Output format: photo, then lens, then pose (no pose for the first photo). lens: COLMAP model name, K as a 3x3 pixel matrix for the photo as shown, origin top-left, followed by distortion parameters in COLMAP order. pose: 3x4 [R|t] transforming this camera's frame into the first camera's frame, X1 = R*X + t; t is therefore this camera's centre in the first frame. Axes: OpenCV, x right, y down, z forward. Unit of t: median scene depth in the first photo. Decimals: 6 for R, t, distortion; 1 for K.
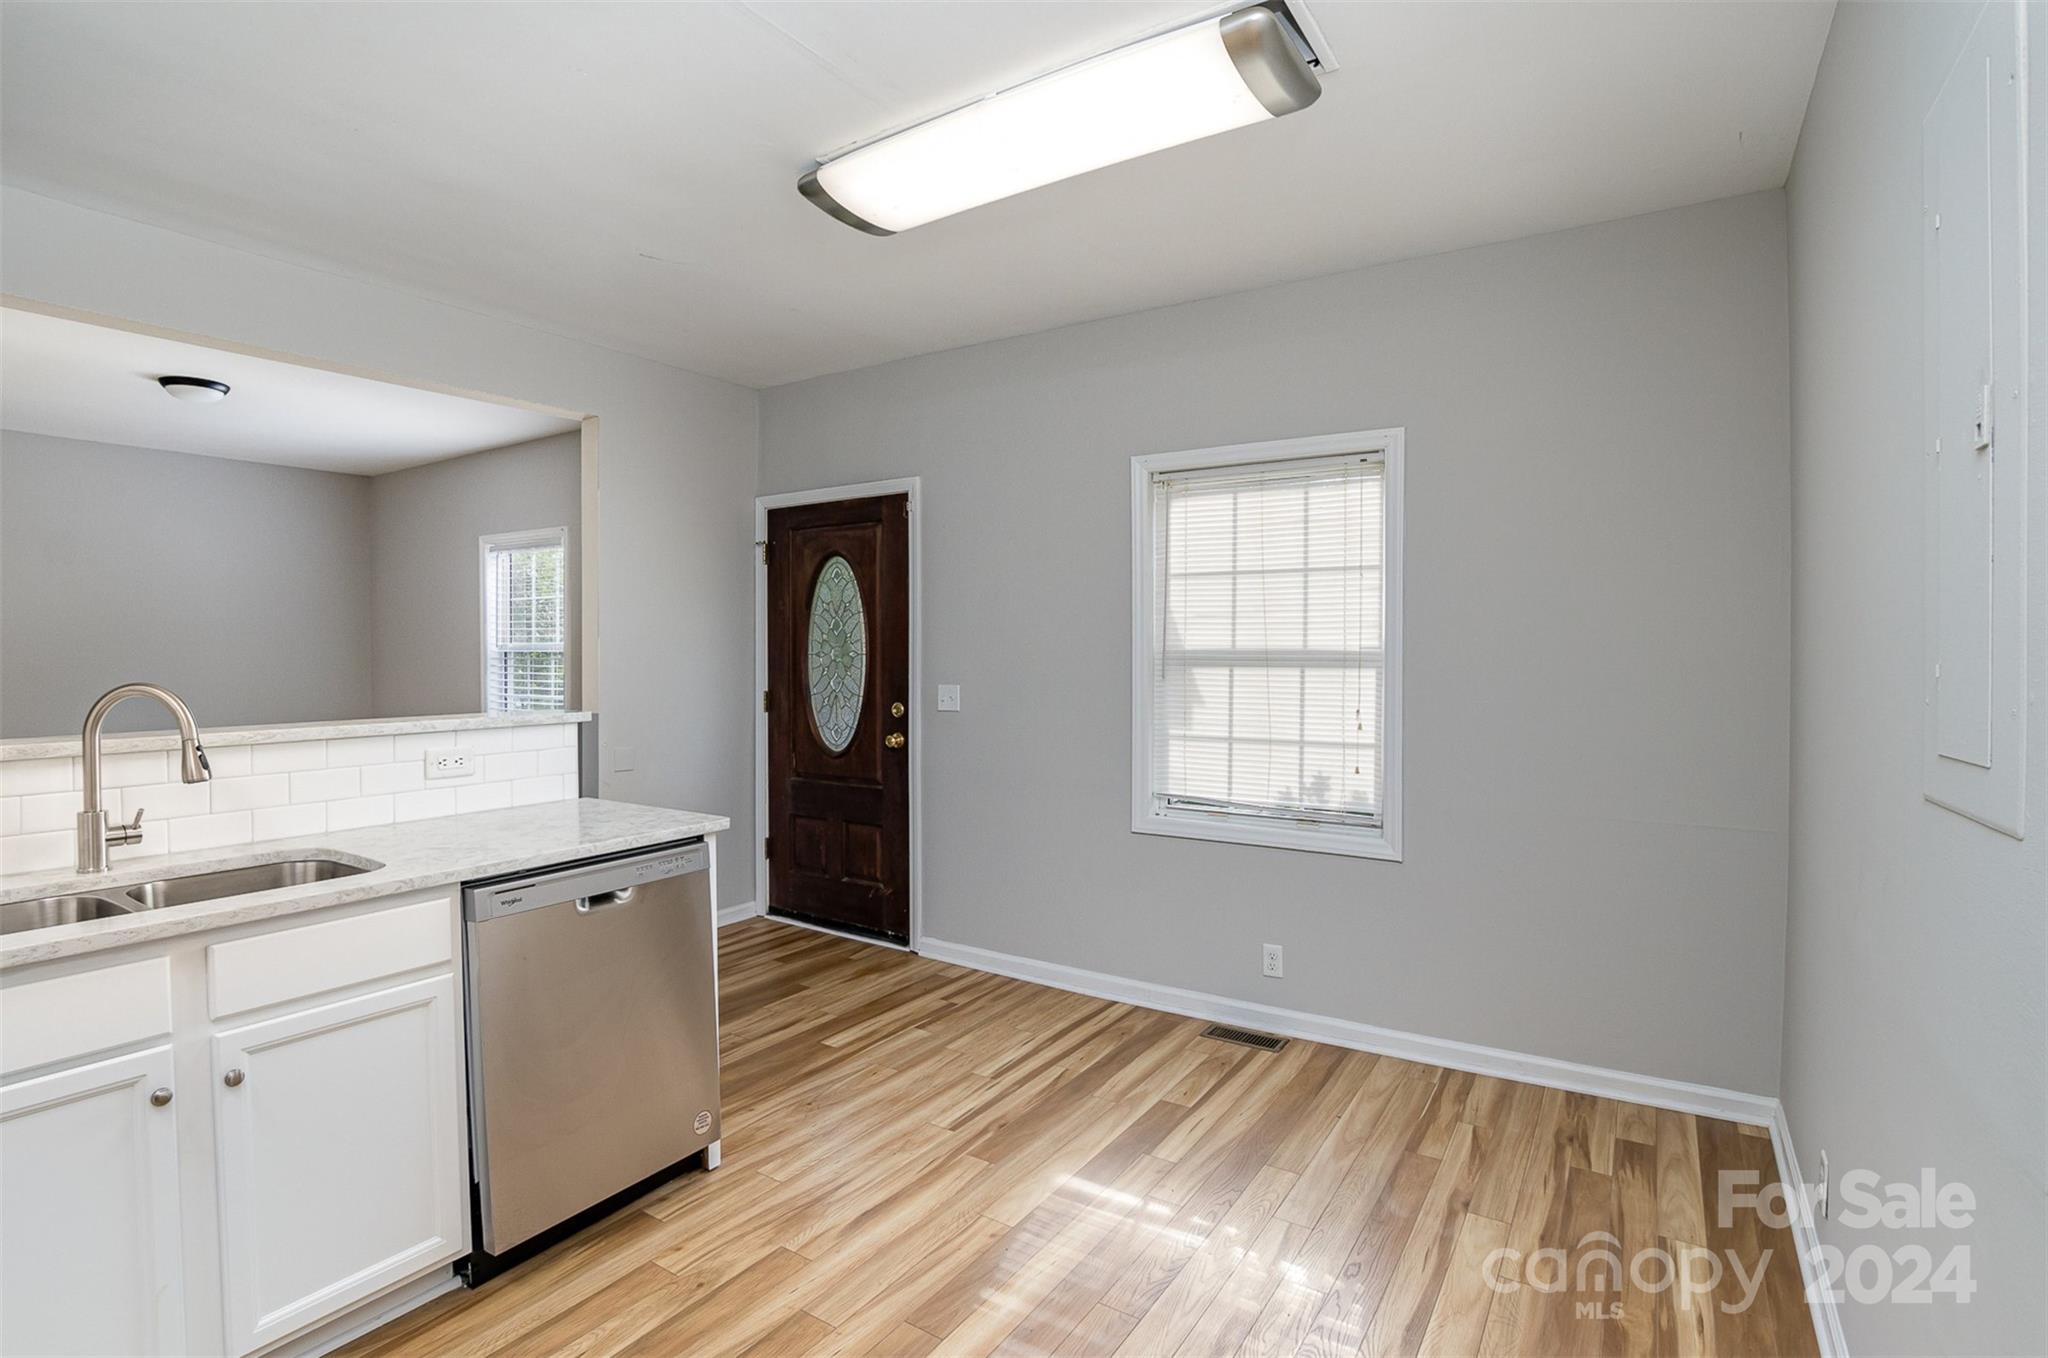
lens RADIAL K [[960.1, 0, 1001.6], [0, 960.1, 678.5], [0, 0, 1]] dist [-0.018591, -0.000377]
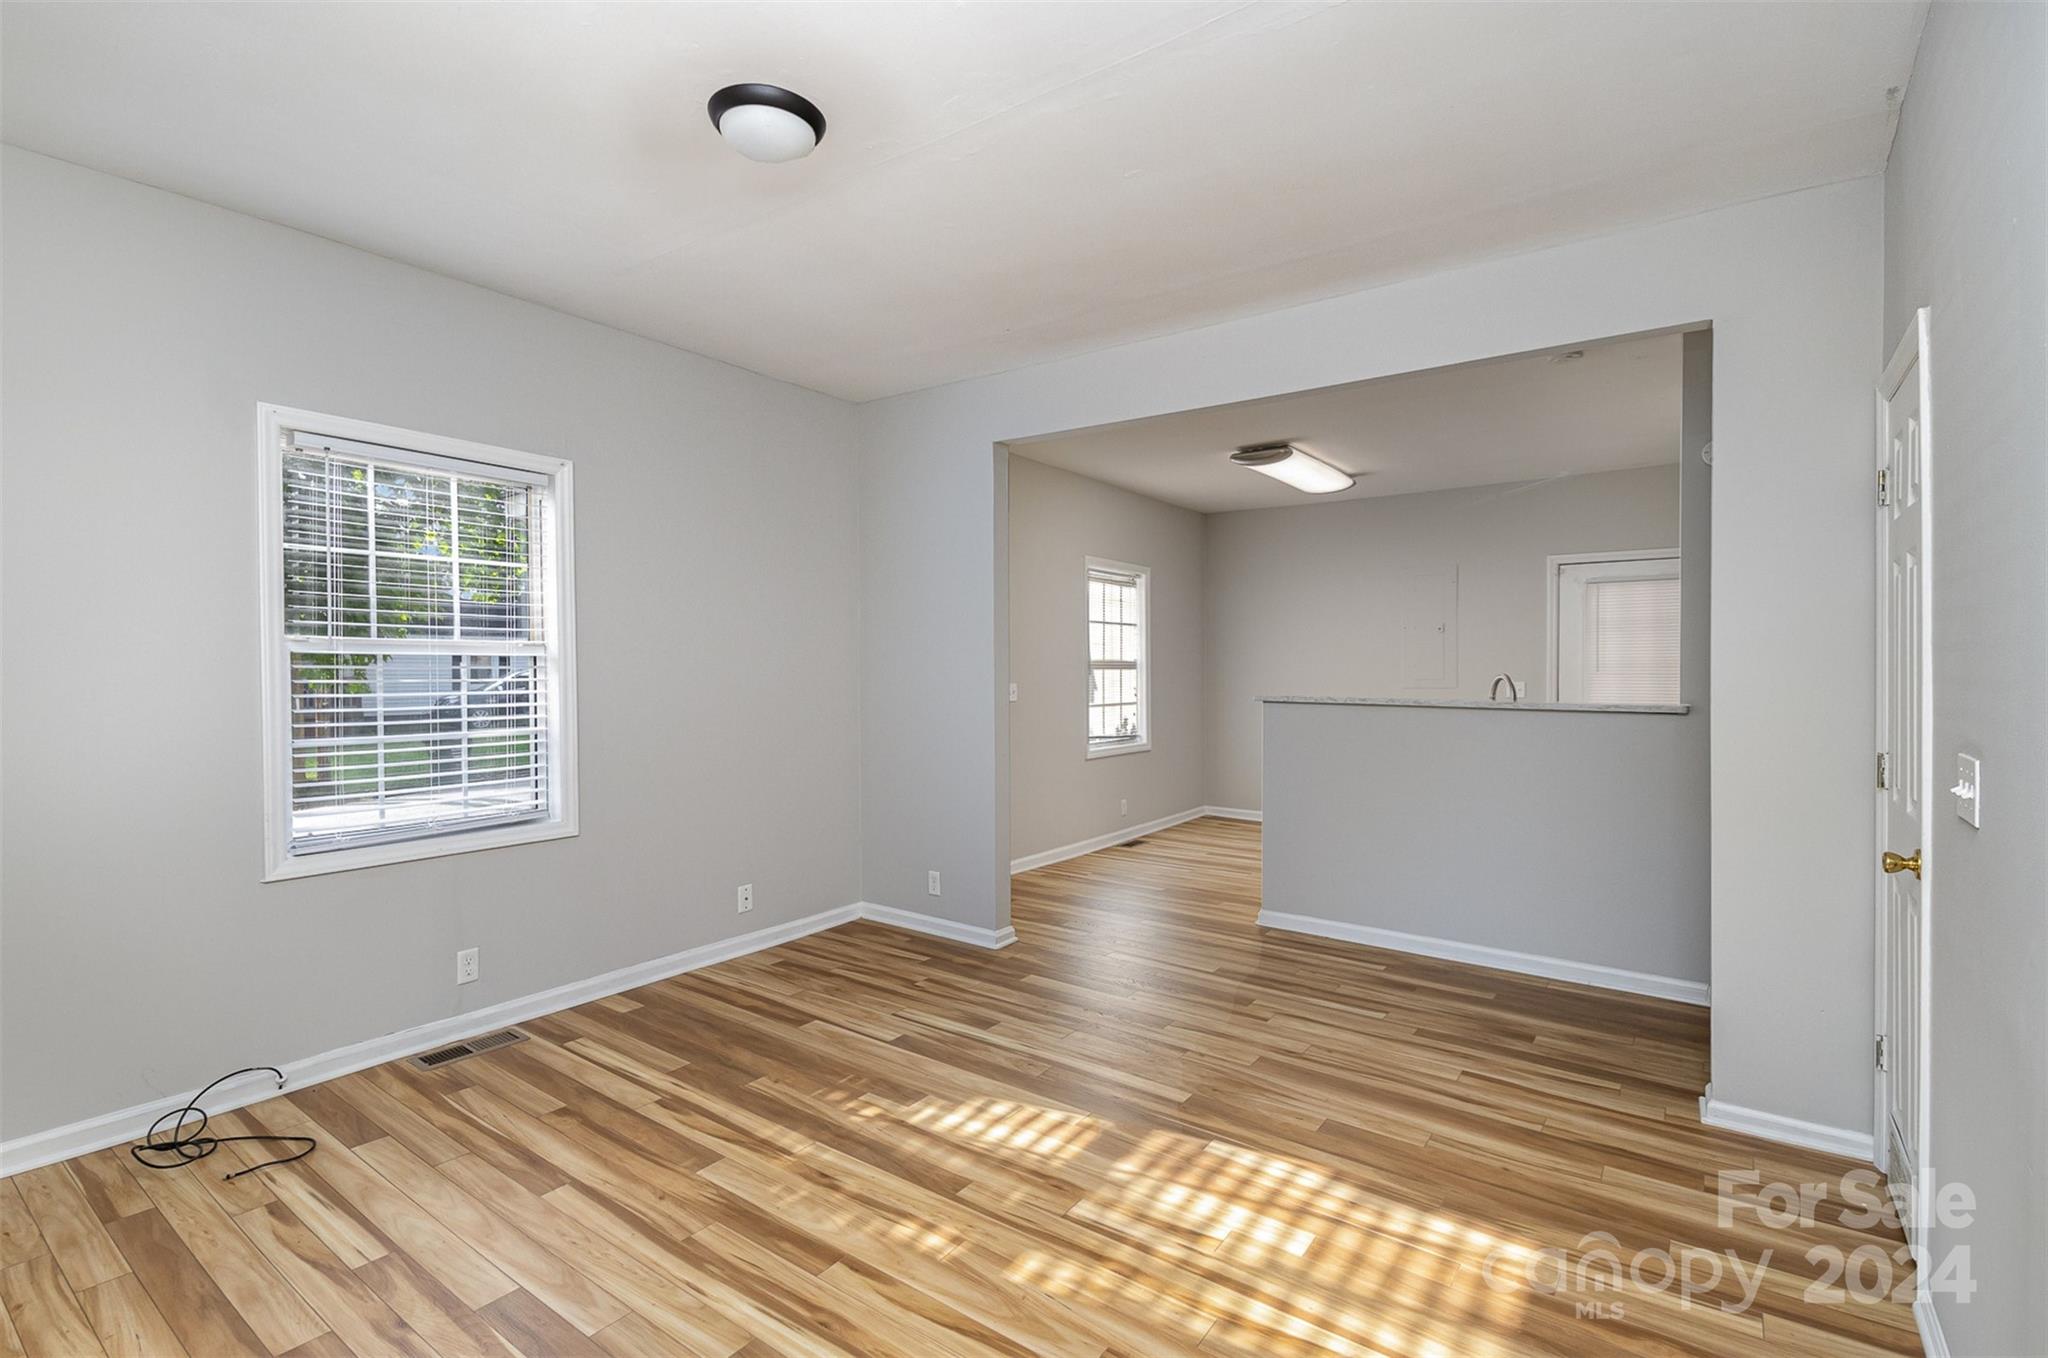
lens RADIAL K [[960.1, 0, 1014.9], [0, 960.1, 672.5], [0, 0, 1]] dist [-0.018591, -0.000377]
pose [[0.039814, -0.019957, 0.999008, -1.368078], [0.007350, 0.999779, 0.019680, -0.035717], [-0.999180, 0.006559, 0.039952, 0.853805]]
